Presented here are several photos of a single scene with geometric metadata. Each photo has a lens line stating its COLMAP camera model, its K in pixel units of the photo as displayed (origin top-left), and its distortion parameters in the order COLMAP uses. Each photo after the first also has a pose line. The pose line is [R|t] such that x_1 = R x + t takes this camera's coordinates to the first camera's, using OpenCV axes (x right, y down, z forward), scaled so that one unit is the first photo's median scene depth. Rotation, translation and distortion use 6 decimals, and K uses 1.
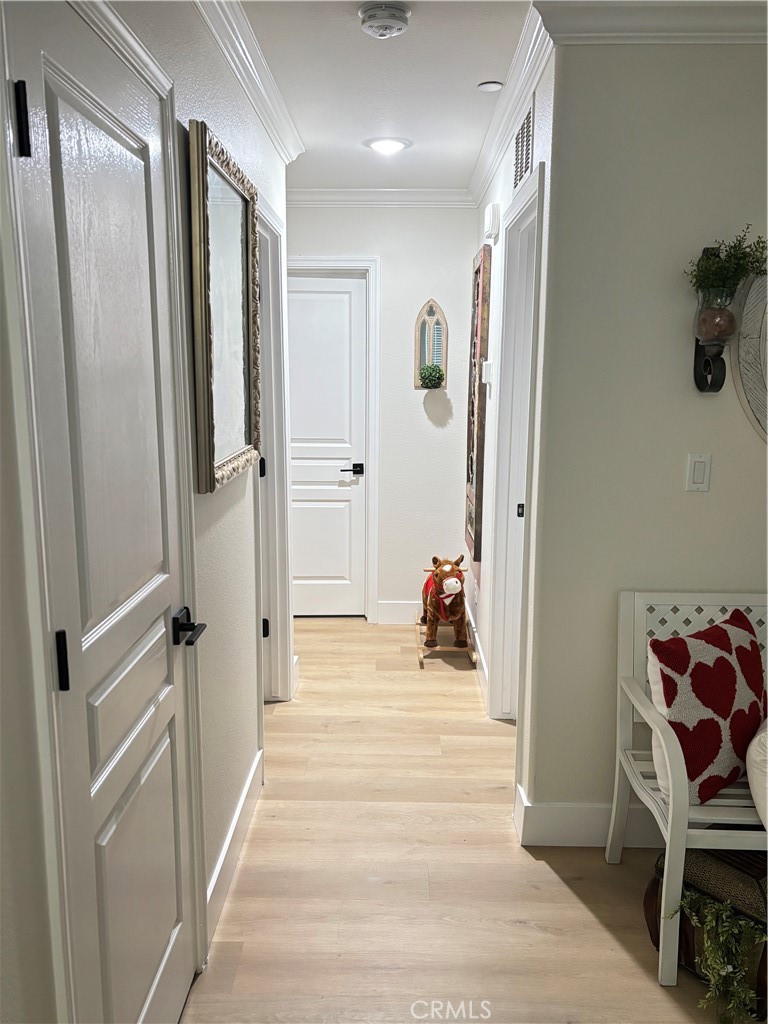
lens RADIAL K [[812.4, 0, 381.9], [0, 812.4, 514.9], [0, 0, 1]] dist [-0.001196, -0.003658]
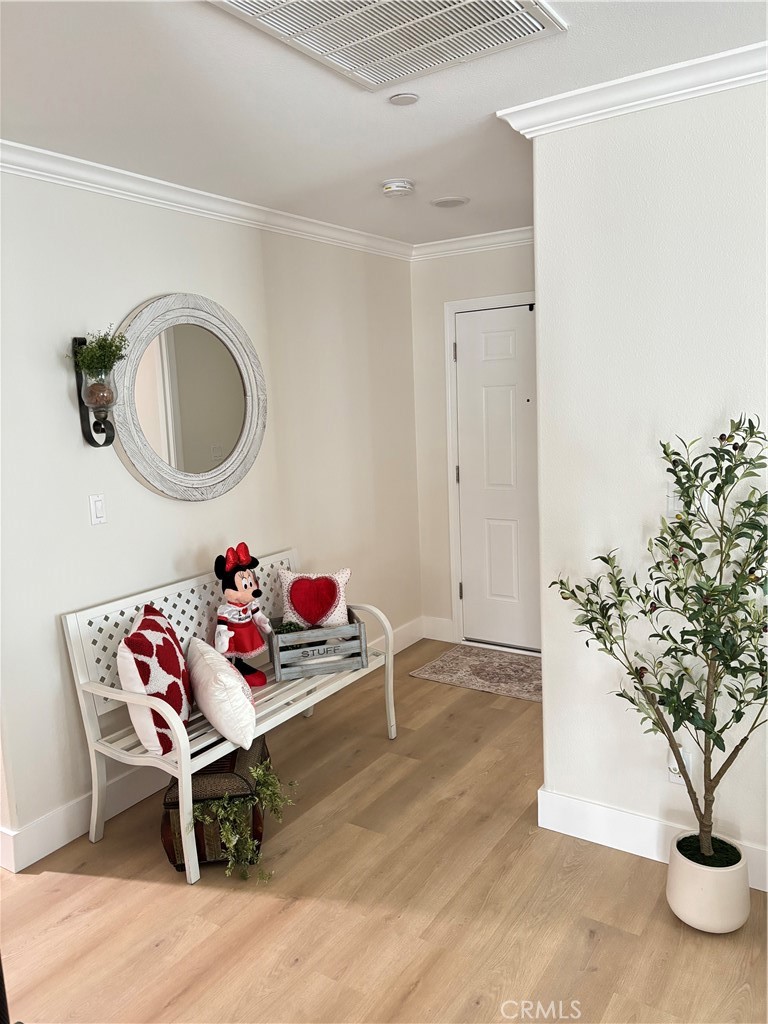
lens RADIAL K [[766.8, 0, 384.0], [0, 766.8, 512.0], [0, 0, 1]] dist [0.007445, 0.005508]
pose [[0.527559, -0.158897, 0.834526, -0.417959], [0.198087, 0.978282, 0.061045, -0.035881], [-0.826101, 0.133104, 0.547577, -0.040086]]
